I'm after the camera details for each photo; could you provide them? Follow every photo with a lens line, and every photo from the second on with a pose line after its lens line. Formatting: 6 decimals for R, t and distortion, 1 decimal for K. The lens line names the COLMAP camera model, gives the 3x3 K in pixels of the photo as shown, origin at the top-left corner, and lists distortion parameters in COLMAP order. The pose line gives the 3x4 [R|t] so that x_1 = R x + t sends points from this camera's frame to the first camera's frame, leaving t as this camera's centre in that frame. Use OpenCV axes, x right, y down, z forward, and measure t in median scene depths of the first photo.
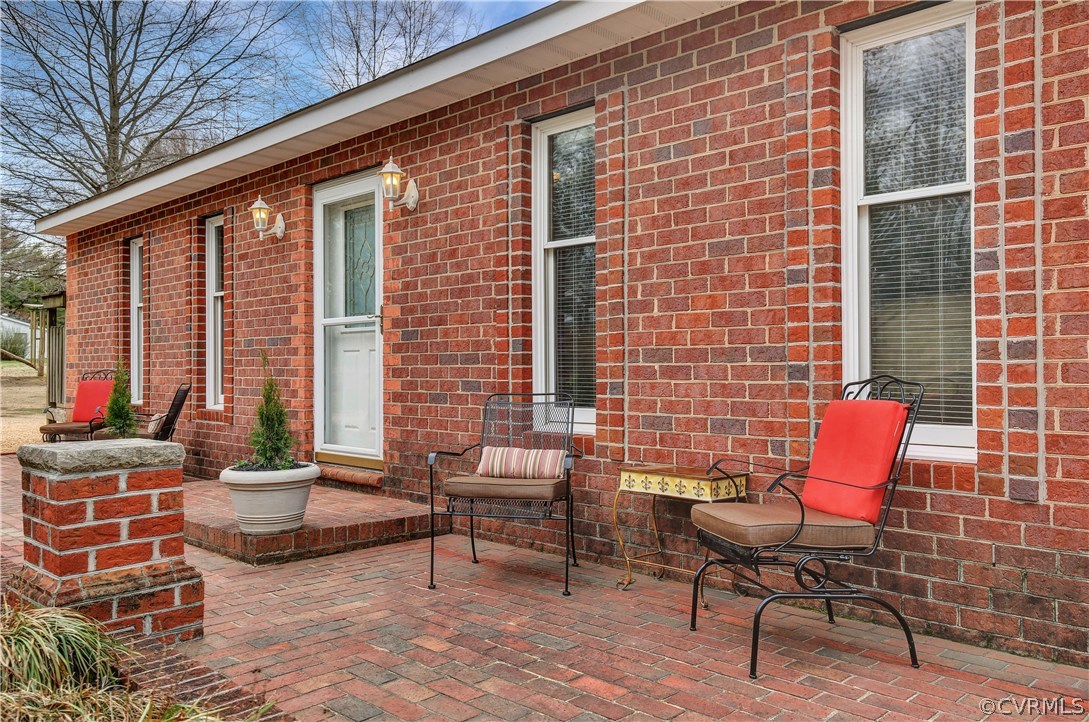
lens RADIAL K [[881.8, 0, 544.5], [0, 881.8, 354.7], [0, 0, 1]] dist [-0.009789, -0.004383]
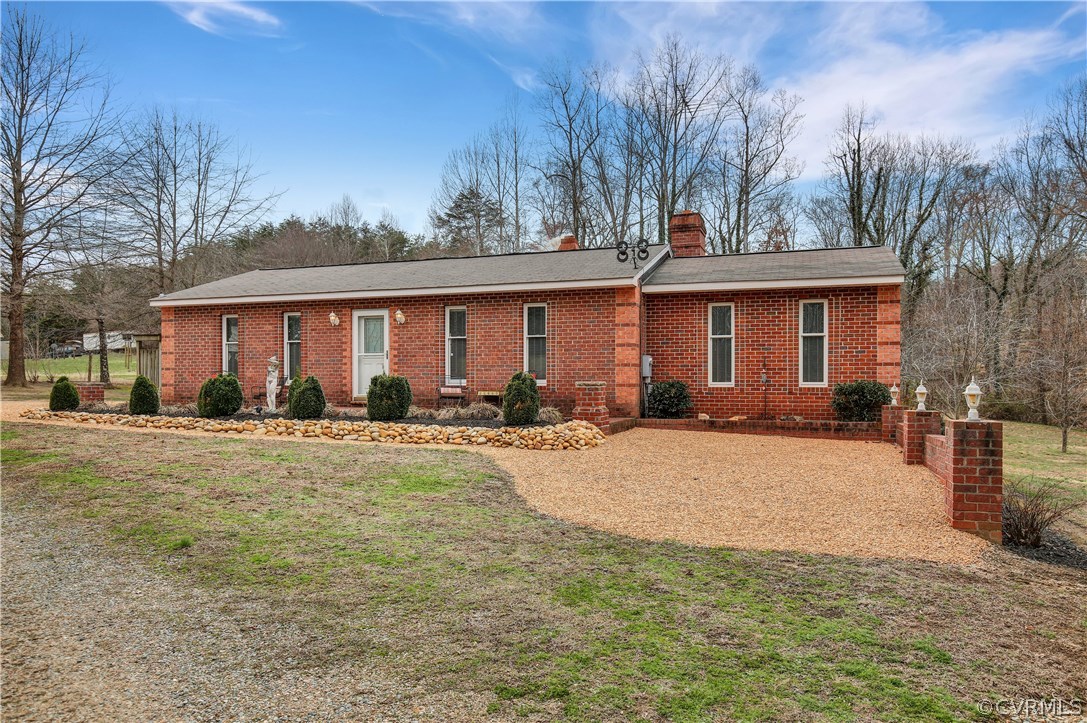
lens RADIAL K [[903.8, 0, 543.5], [0, 903.8, 361.5], [0, 0, 1]] dist [0.007704, 0.001822]
pose [[0.916438, 0.006240, 0.400128, -1.095421], [-0.005523, 0.999980, -0.002945, -0.008397], [-0.400138, 0.000489, 0.916455, -2.550426]]
